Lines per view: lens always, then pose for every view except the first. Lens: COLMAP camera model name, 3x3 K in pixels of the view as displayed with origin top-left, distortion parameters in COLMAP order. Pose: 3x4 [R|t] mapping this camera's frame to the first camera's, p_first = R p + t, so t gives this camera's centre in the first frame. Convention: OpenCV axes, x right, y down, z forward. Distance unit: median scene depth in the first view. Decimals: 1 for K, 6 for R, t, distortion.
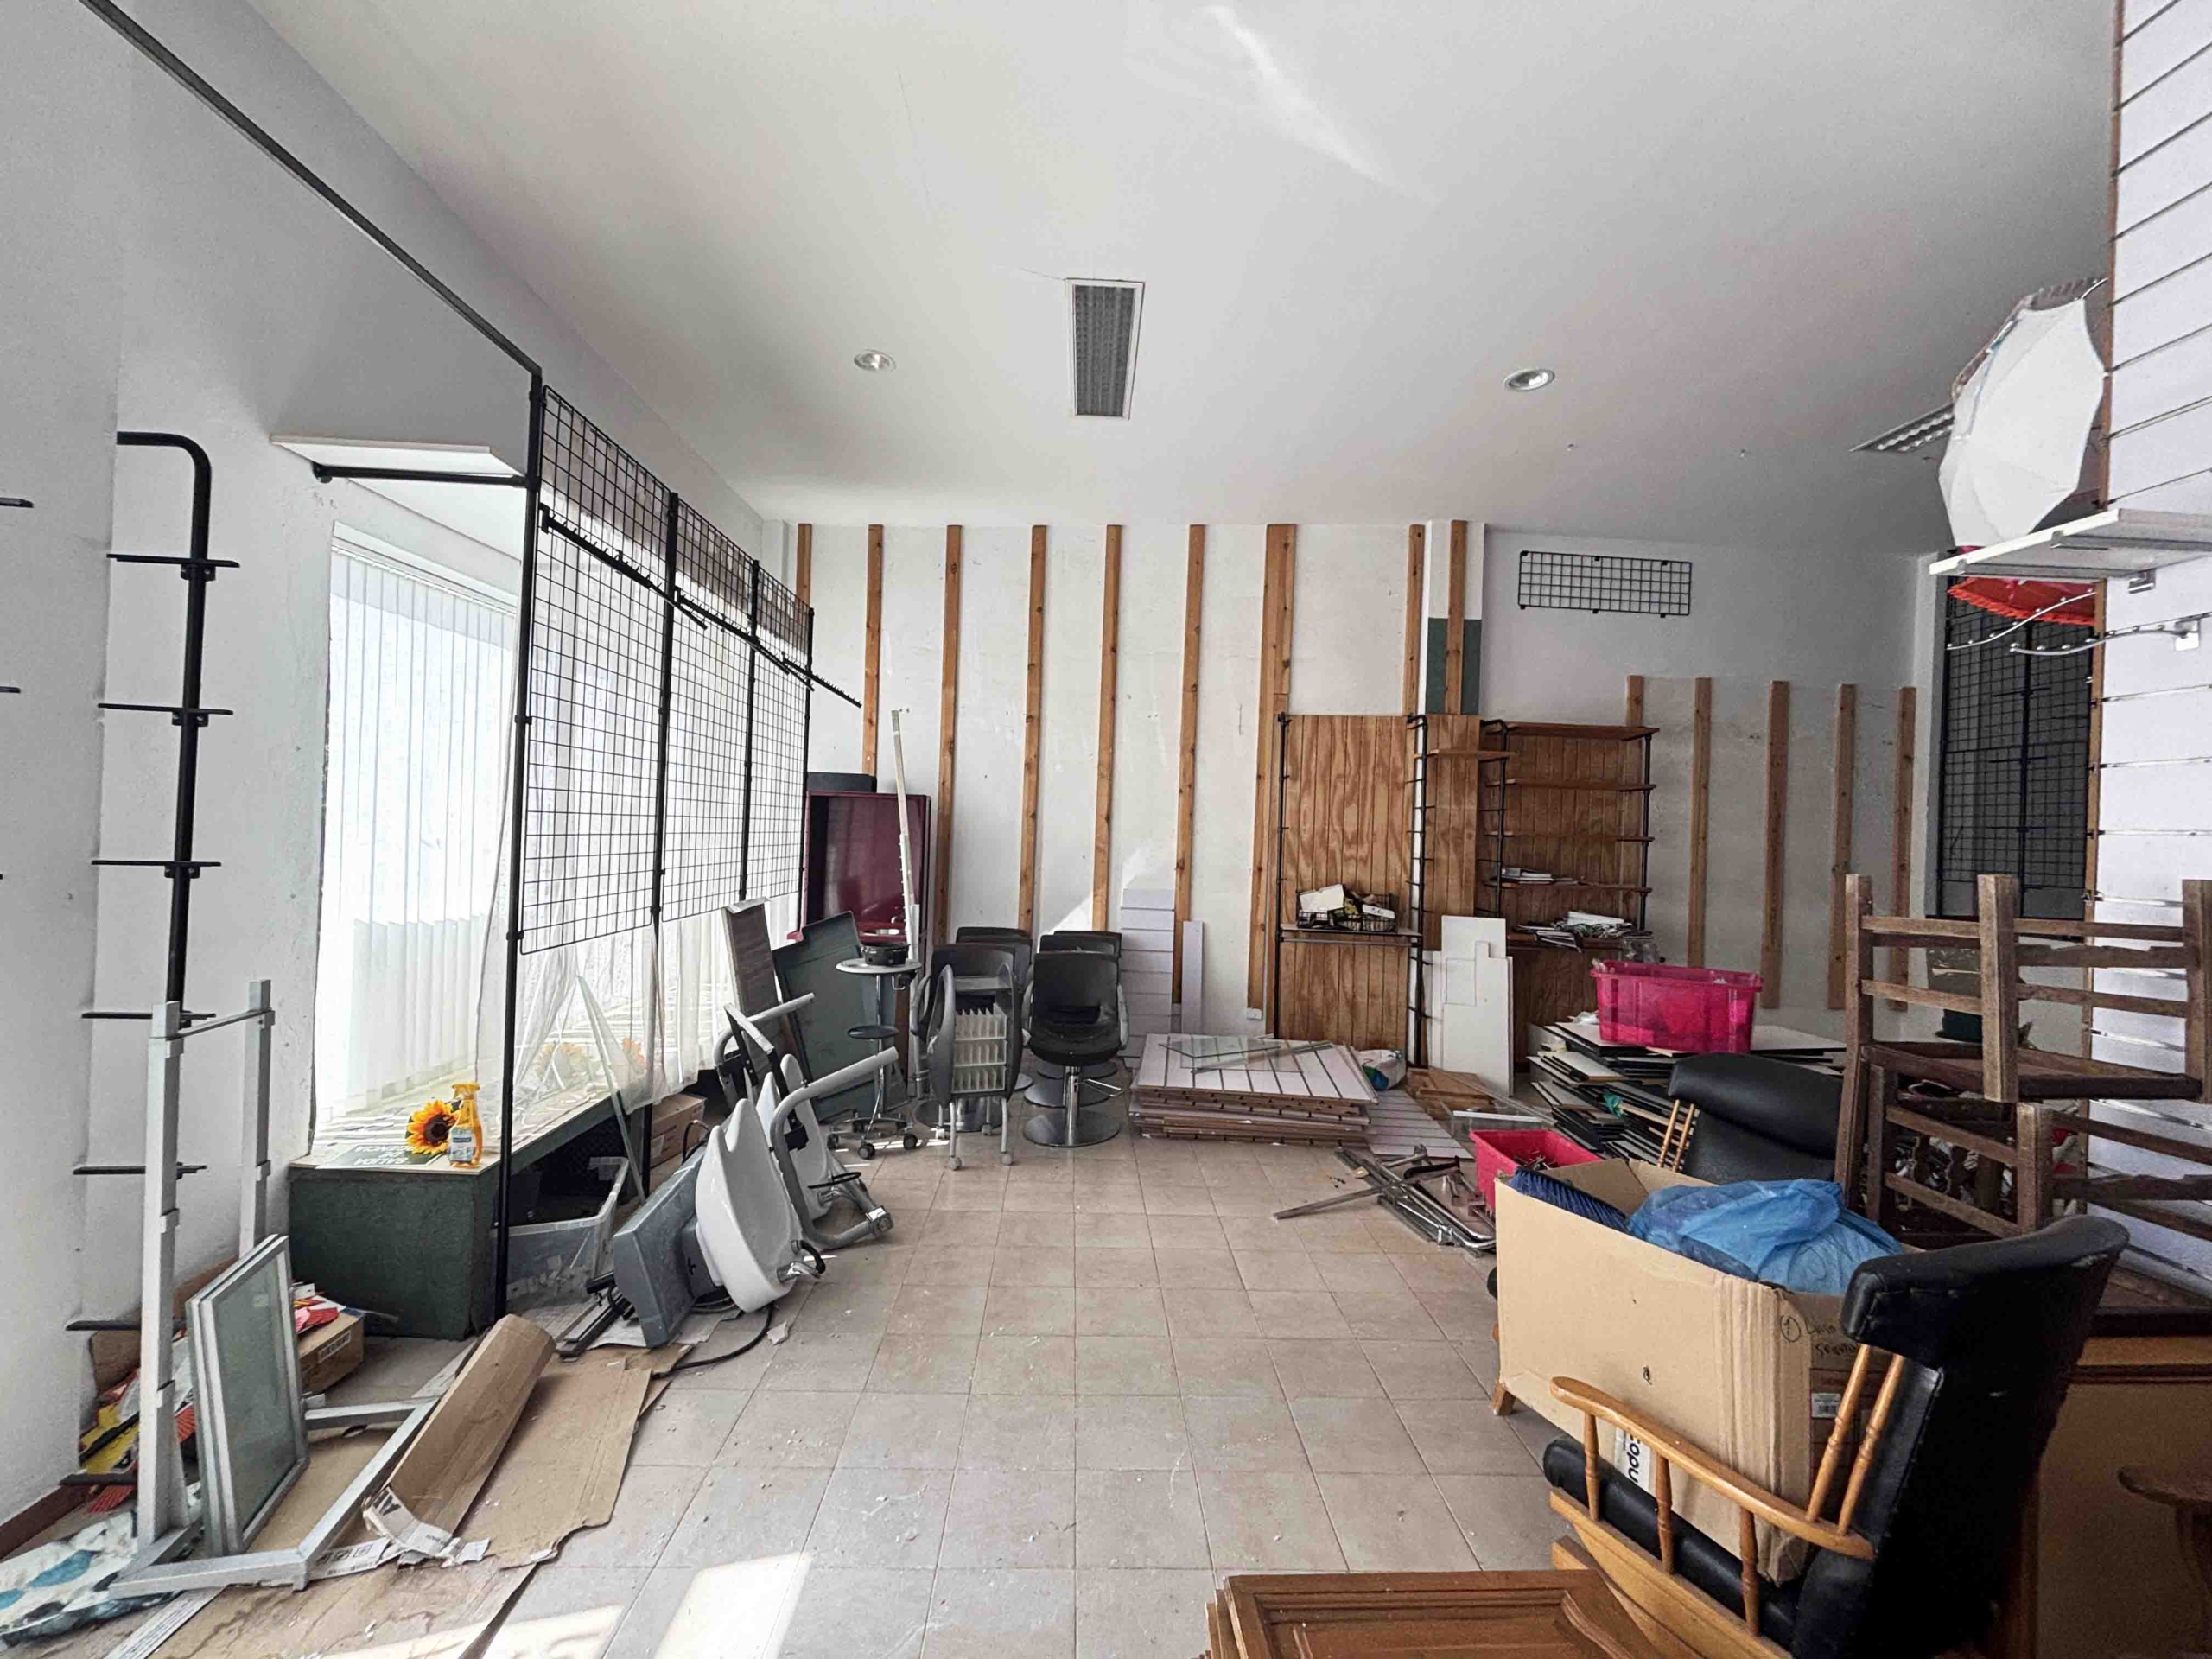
lens RADIAL K [[891.1, 0, 1102.2], [0, 891.1, 827.2], [0, 0, 1]] dist [-0.001412, -0.000193]
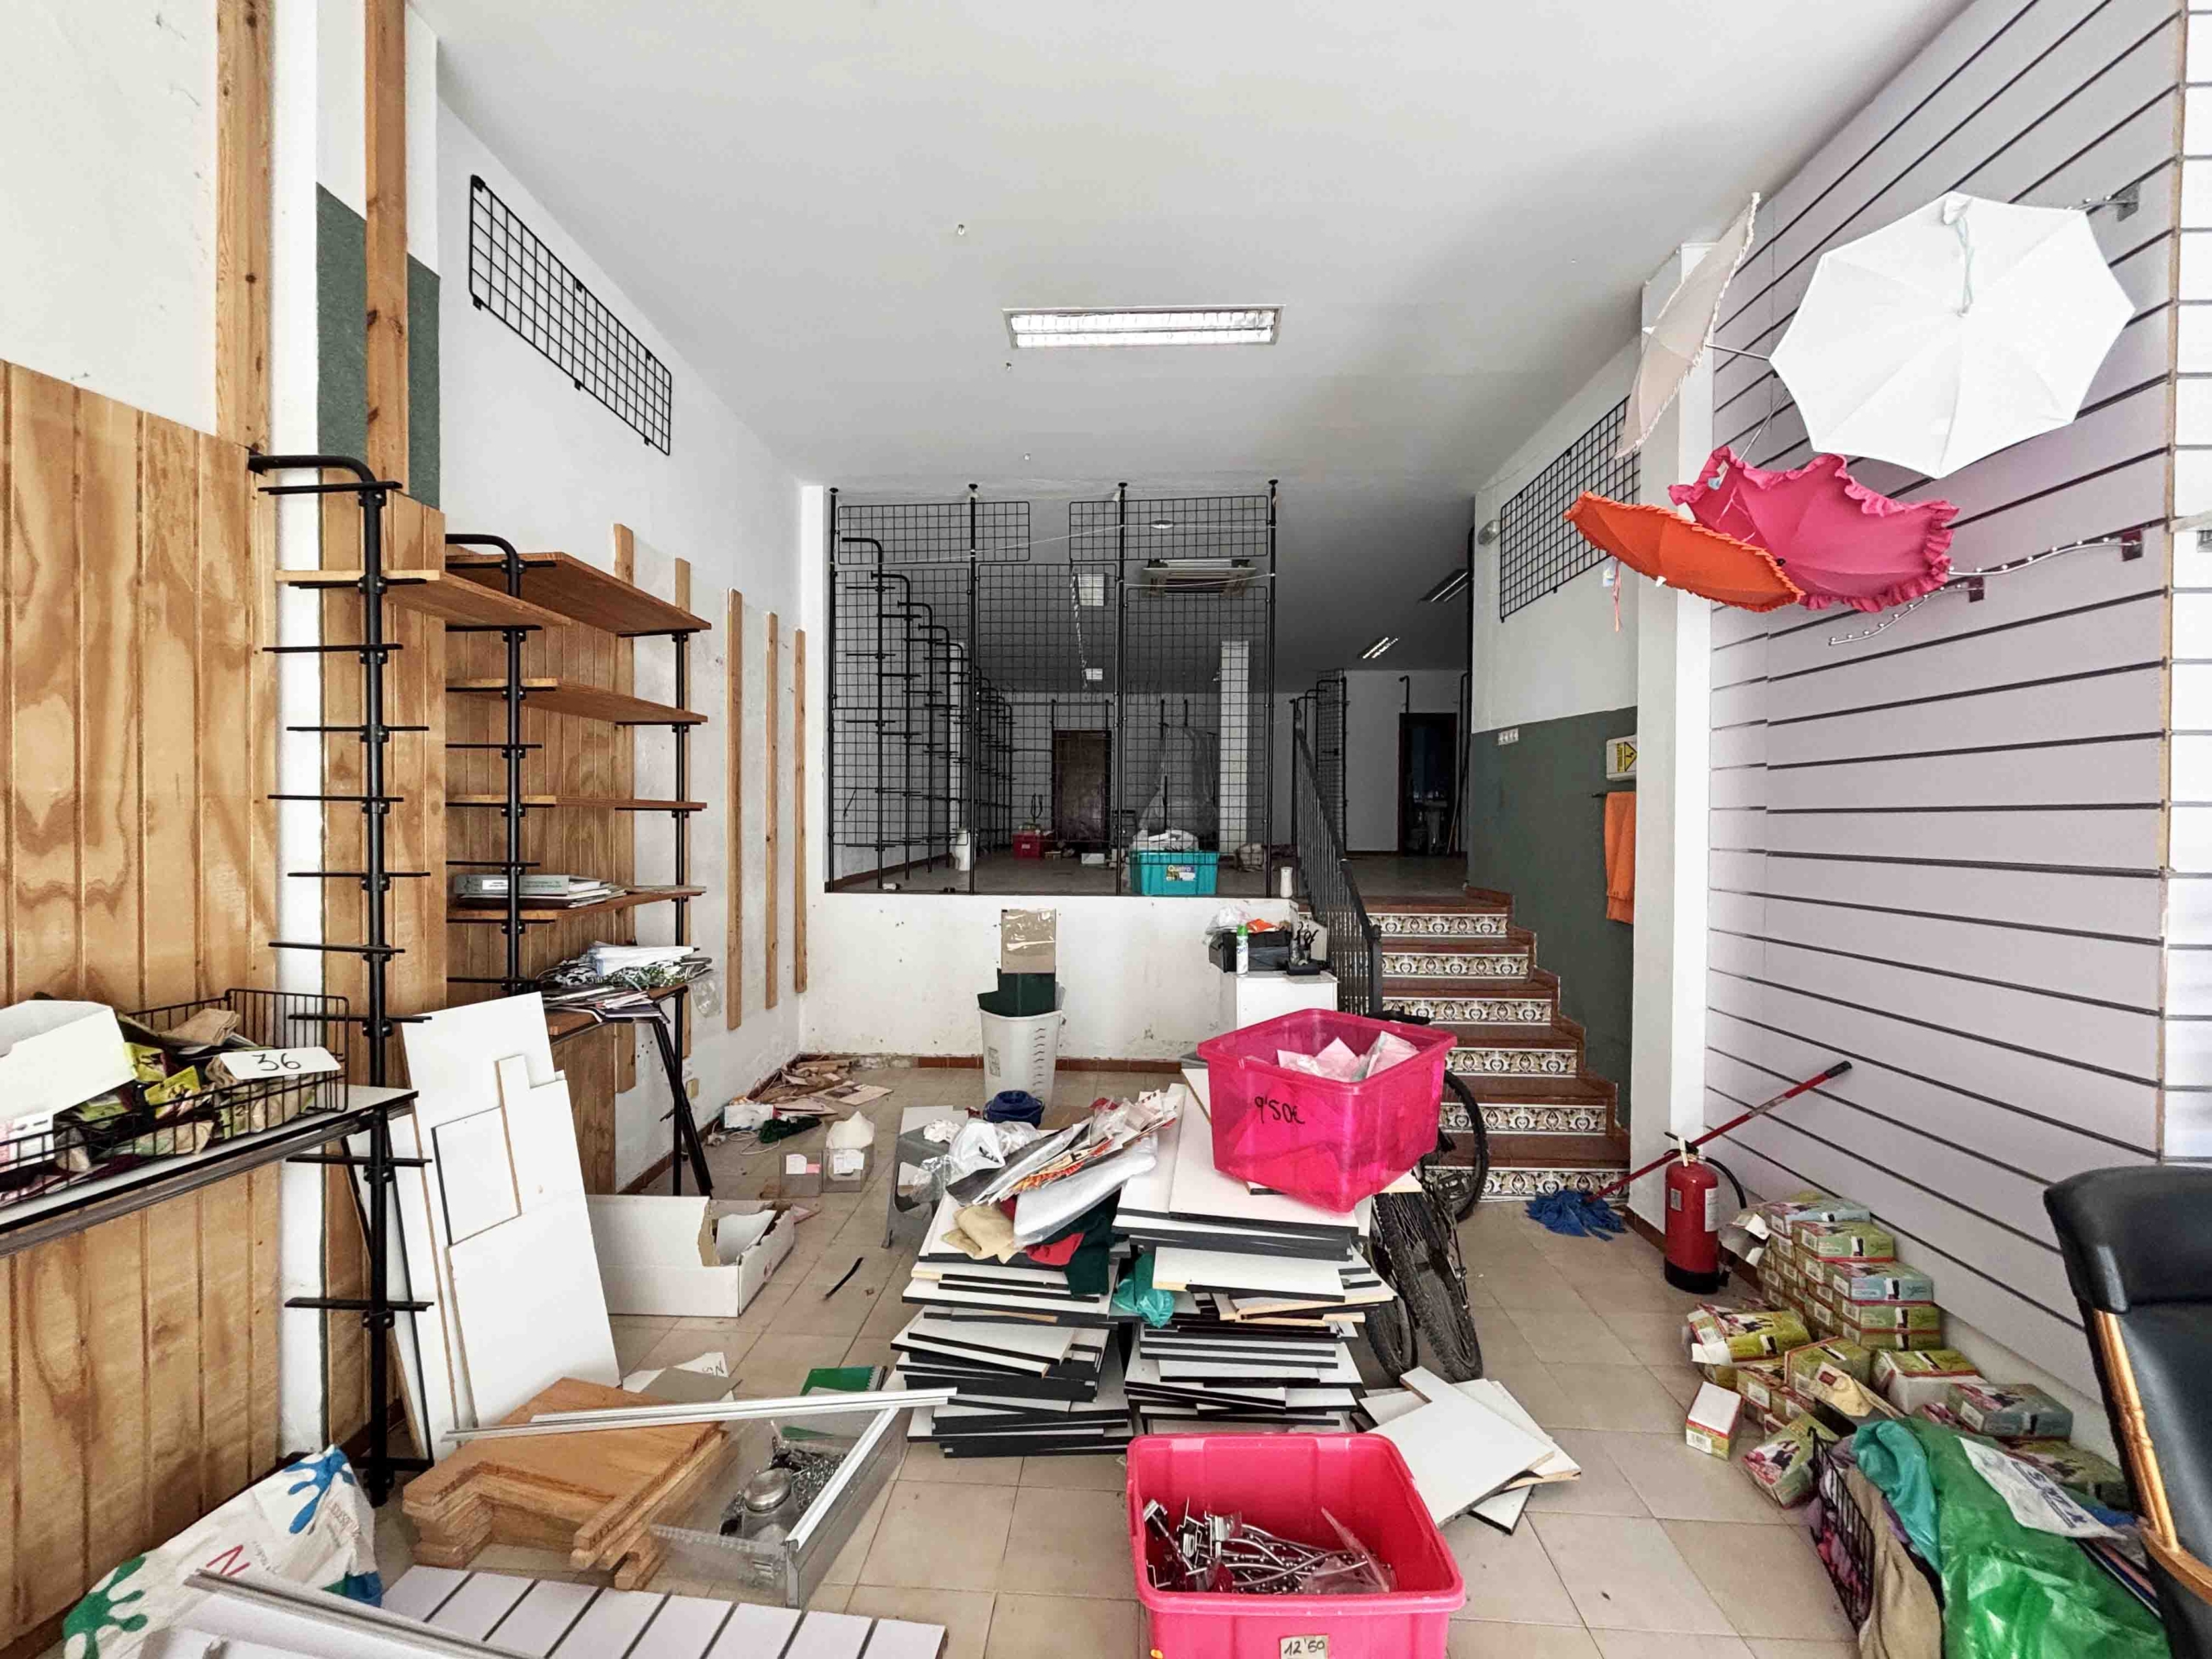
lens RADIAL K [[891.1, 0, 1102.2], [0, 891.1, 827.2], [0, 0, 1]] dist [-0.001412, -0.000193]
pose [[0.087487, -0.040864, 0.995327, 0.042377], [-0.005644, 0.999122, 0.041516, 0.001230], [-0.996150, -0.009250, 0.087179, 0.777064]]
